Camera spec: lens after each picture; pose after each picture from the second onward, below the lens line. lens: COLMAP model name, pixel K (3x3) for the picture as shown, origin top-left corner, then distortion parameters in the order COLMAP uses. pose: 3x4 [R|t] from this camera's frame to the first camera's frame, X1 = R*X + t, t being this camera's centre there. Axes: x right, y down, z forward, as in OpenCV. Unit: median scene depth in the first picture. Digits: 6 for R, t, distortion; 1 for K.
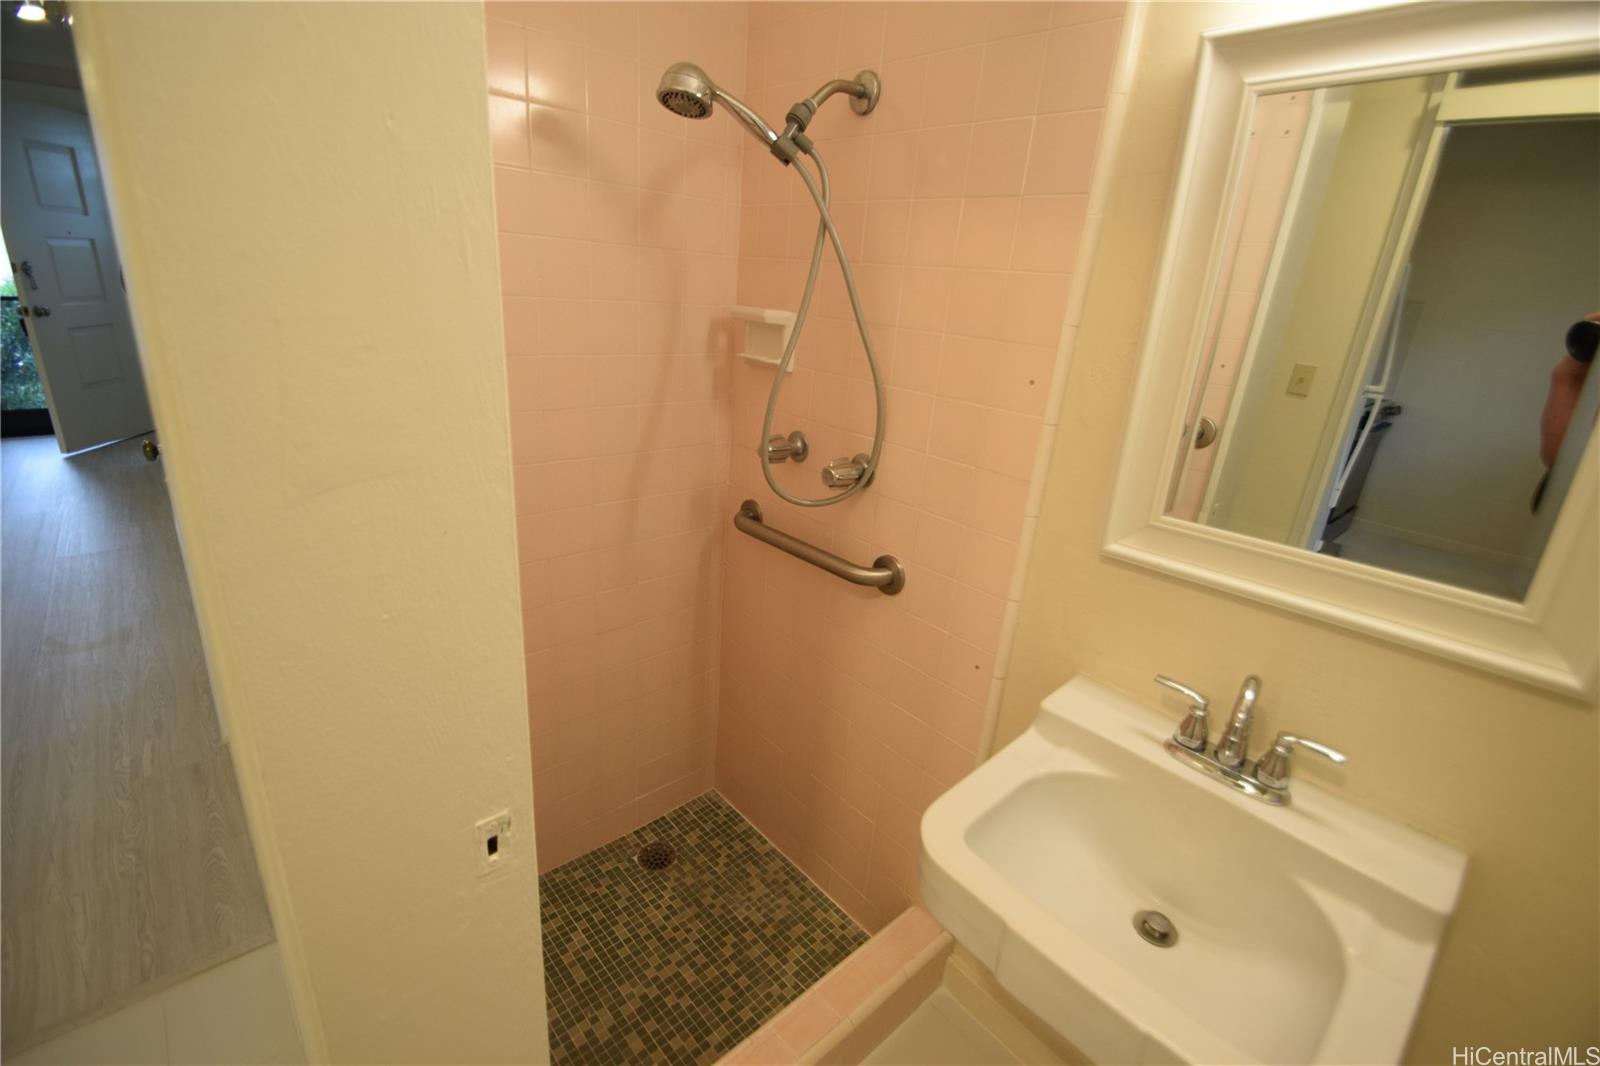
lens RADIAL K [[703.9, 0, 798.1], [0, 703.9, 532.9], [0, 0, 1]] dist [-0.003485, -0.006500]
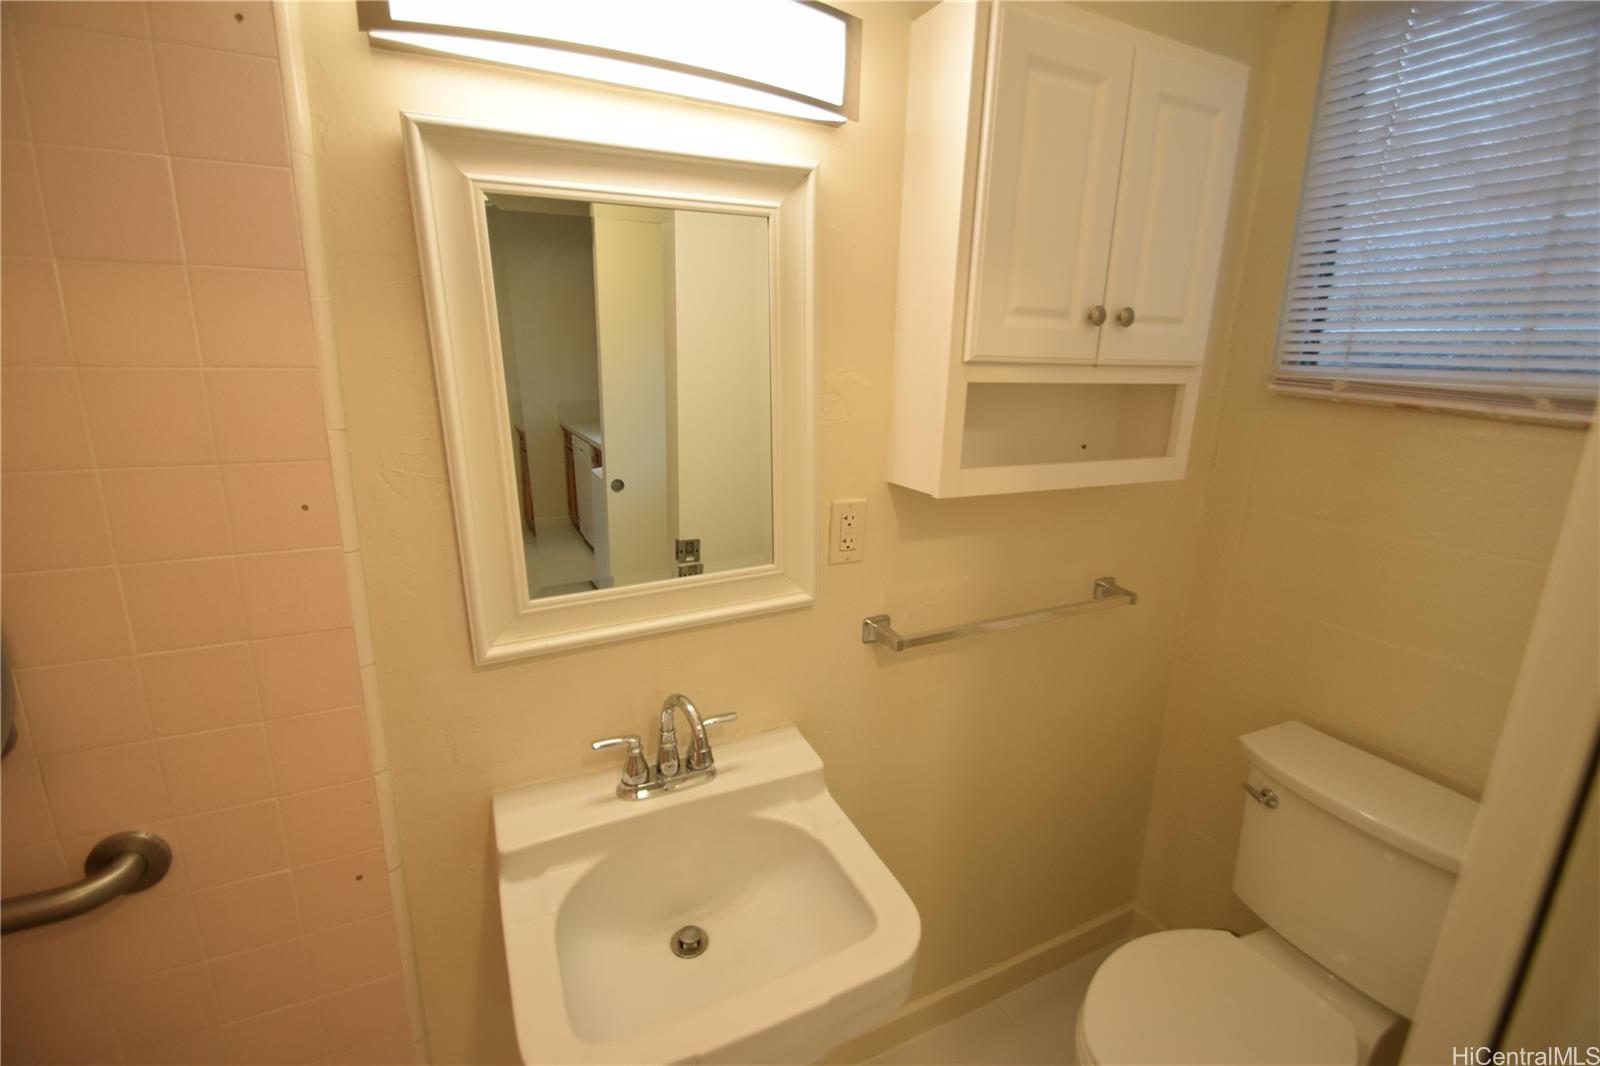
lens RADIAL K [[703.9, 0, 791.4], [0, 703.9, 533.6], [0, 0, 1]] dist [-0.003485, -0.006500]
pose [[0.265022, -0.292146, 0.918920, -0.256257], [0.334416, 0.921695, 0.196581, -0.178720], [-0.904395, 0.255203, 0.341967, 0.302493]]
